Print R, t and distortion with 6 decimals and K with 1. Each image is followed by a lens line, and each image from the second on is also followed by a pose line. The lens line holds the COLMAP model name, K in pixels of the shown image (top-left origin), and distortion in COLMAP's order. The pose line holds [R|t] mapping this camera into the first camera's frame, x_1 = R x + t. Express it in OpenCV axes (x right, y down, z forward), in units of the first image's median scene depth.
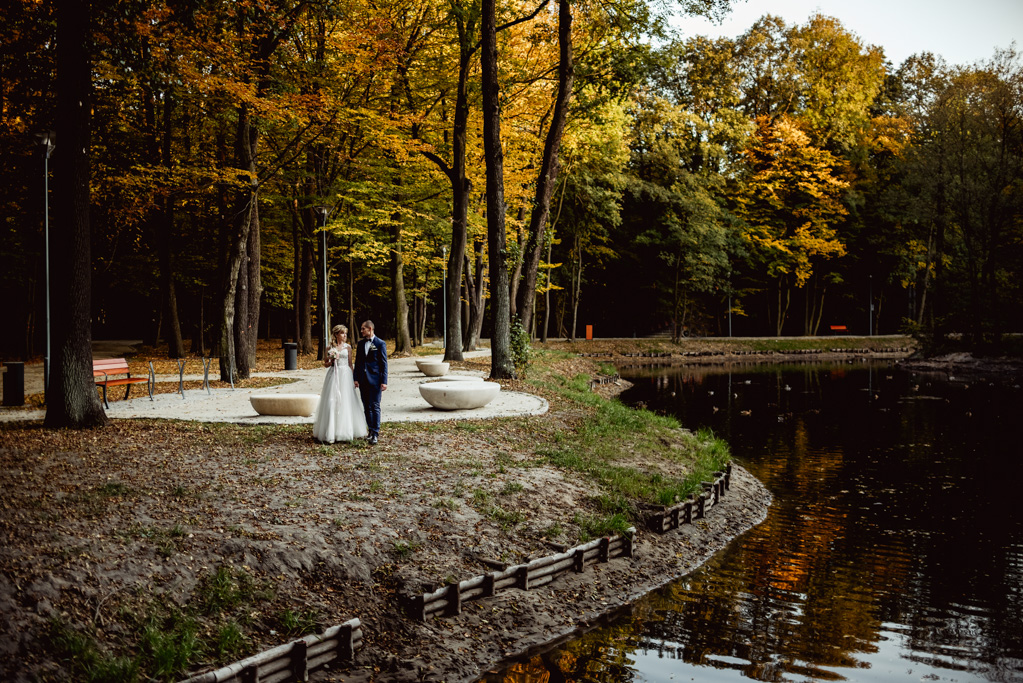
lens RADIAL K [[1063.5, 0, 512.1], [0, 1063.5, 370.4], [0, 0, 1]] dist [-0.086475, 0.090624]
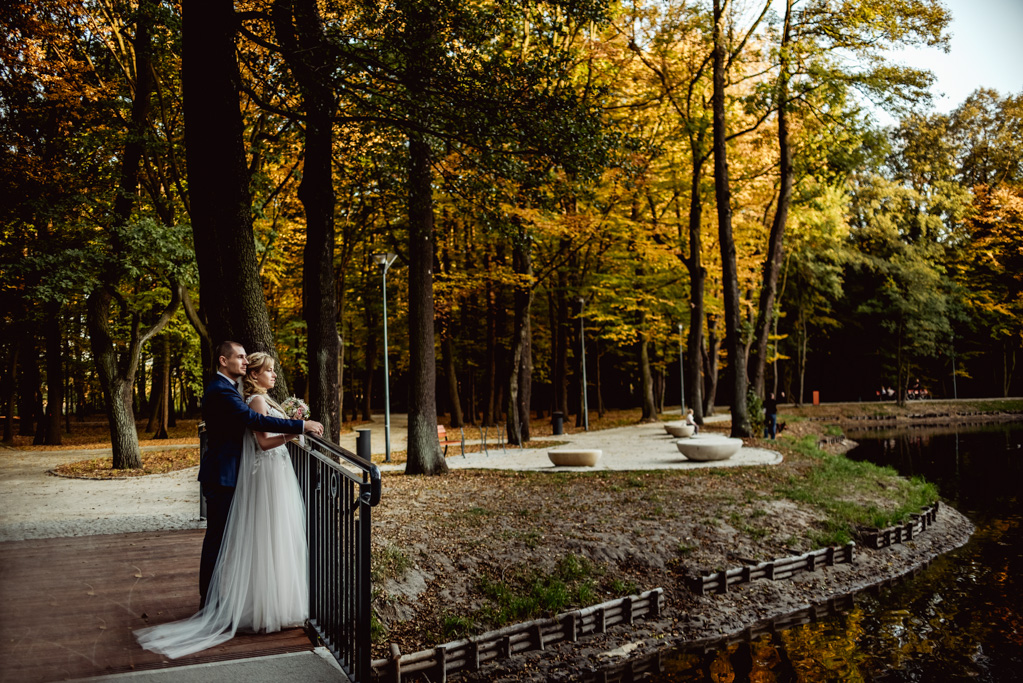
lens RADIAL K [[1063.5, 0, 512.1], [0, 1063.5, 370.4], [0, 0, 1]] dist [-0.086475, 0.090624]
pose [[0.978073, -0.029934, -0.206102, -0.010970], [0.015987, 0.997488, -0.069006, 0.008543], [0.207649, 0.064198, 0.976094, -0.173344]]
